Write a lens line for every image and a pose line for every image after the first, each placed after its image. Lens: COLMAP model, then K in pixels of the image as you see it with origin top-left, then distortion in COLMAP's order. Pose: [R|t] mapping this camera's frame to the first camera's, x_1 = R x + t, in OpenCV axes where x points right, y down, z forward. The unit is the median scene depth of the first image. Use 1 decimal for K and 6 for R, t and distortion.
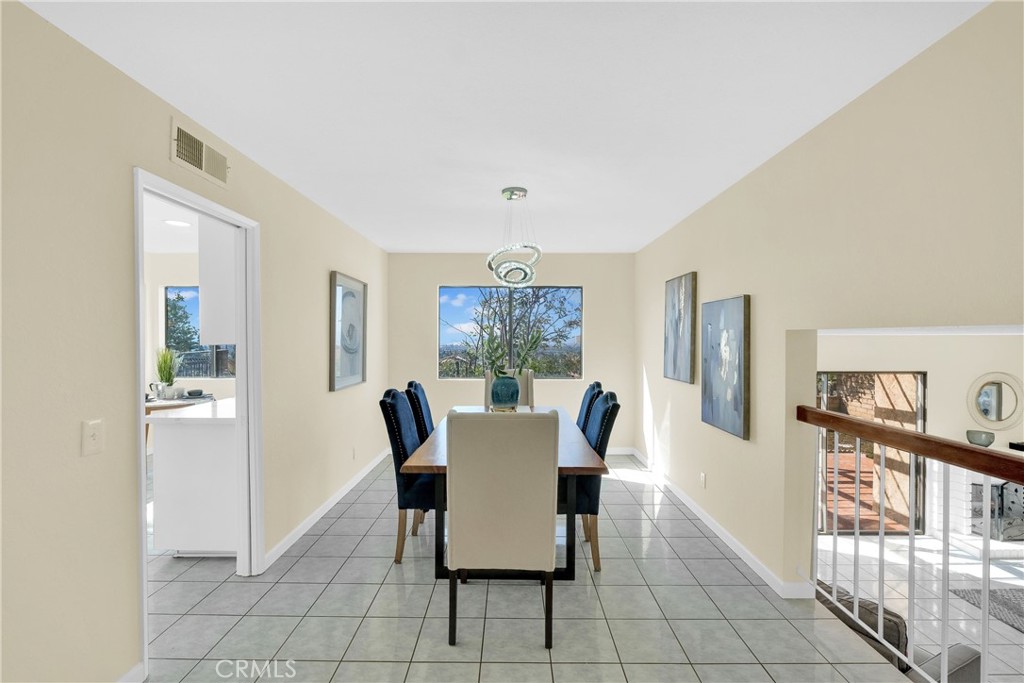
lens RADIAL K [[441.4, 0, 508.4], [0, 441.4, 341.6], [0, 0, 1]] dist [-0.007086, -0.000048]
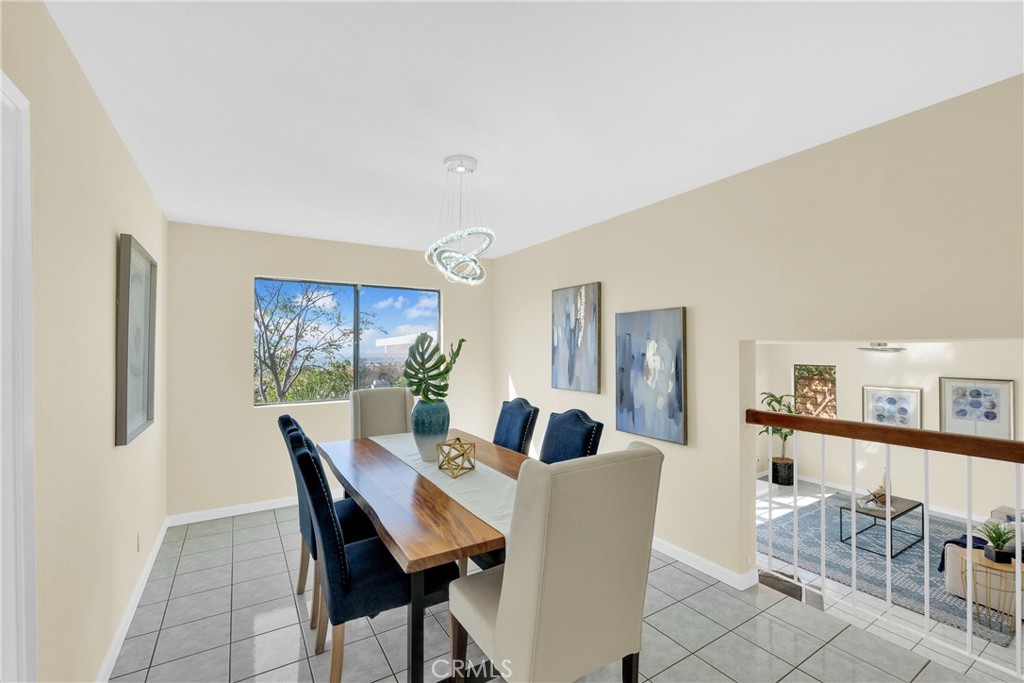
lens RADIAL K [[441.4, 0, 508.4], [0, 441.4, 341.6], [0, 0, 1]] dist [-0.007086, -0.000048]
pose [[0.845057, 0.000030, 0.534676, -0.349547], [0.010493, 0.999806, -0.016640, -0.009243], [-0.534573, 0.019672, 0.844893, 0.314155]]
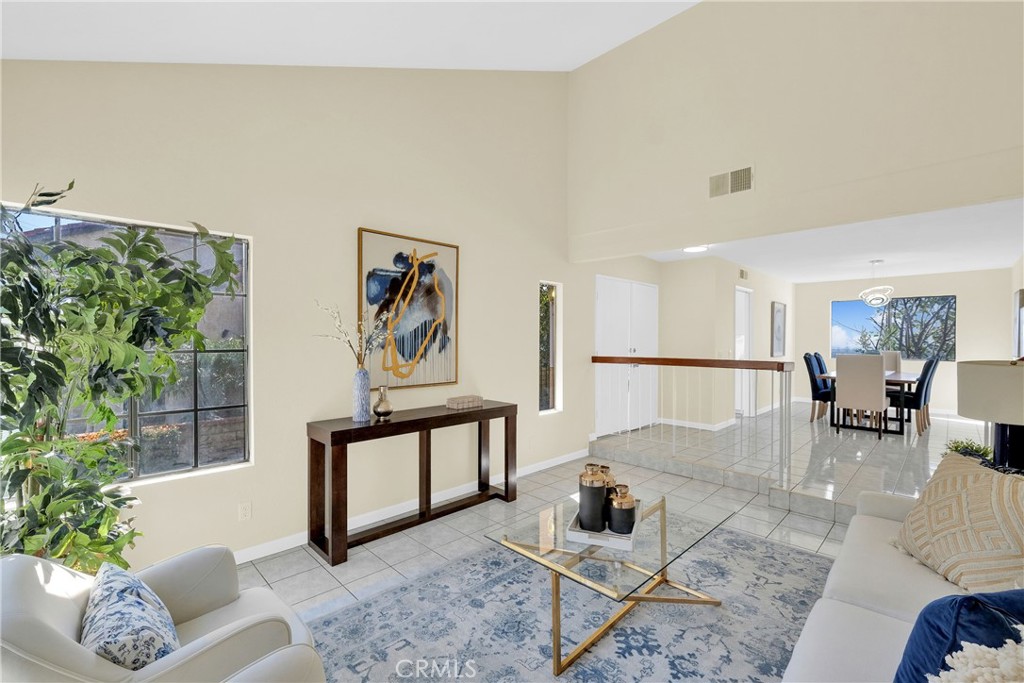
lens RADIAL K [[441.4, 0, 508.4], [0, 441.4, 341.6], [0, 0, 1]] dist [-0.007086, -0.000048]
pose [[0.708084, 0.004510, -0.706114, 0.261571], [-0.008494, 0.999962, -0.002131, 0.065475], [0.706077, 0.007507, 0.708095, -1.790718]]
